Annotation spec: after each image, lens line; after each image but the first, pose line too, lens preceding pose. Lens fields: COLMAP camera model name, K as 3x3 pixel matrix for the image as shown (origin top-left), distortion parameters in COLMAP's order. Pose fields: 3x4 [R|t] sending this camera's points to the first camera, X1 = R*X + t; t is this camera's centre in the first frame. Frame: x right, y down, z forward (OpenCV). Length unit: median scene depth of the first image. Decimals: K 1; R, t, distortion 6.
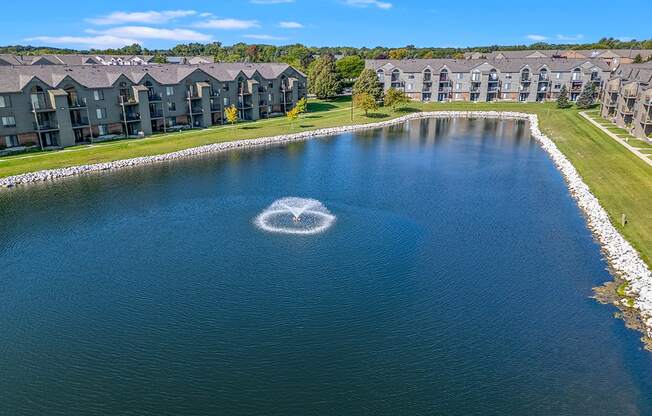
lens RADIAL K [[472.7, 0, 329.1], [0, 472.7, 208.8], [0, 0, 1]] dist [0.089667, -0.108748]
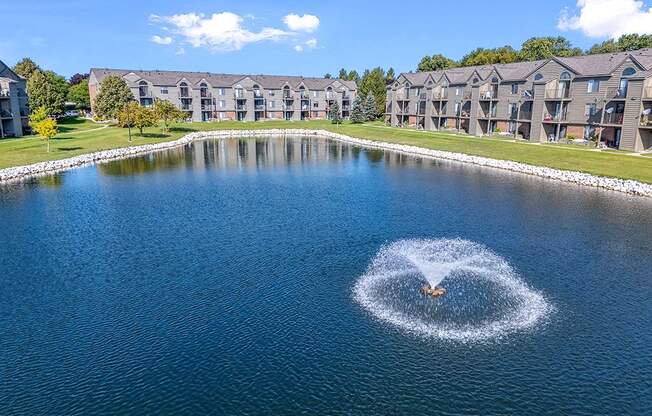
lens RADIAL K [[472.7, 0, 329.1], [0, 472.7, 208.8], [0, 0, 1]] dist [0.089667, -0.108748]
pose [[0.775543, -0.132884, 0.617151, -0.131151], [0.185382, 0.982433, -0.021425, -0.019360], [-0.603462, 0.131024, 0.786553, 0.244608]]
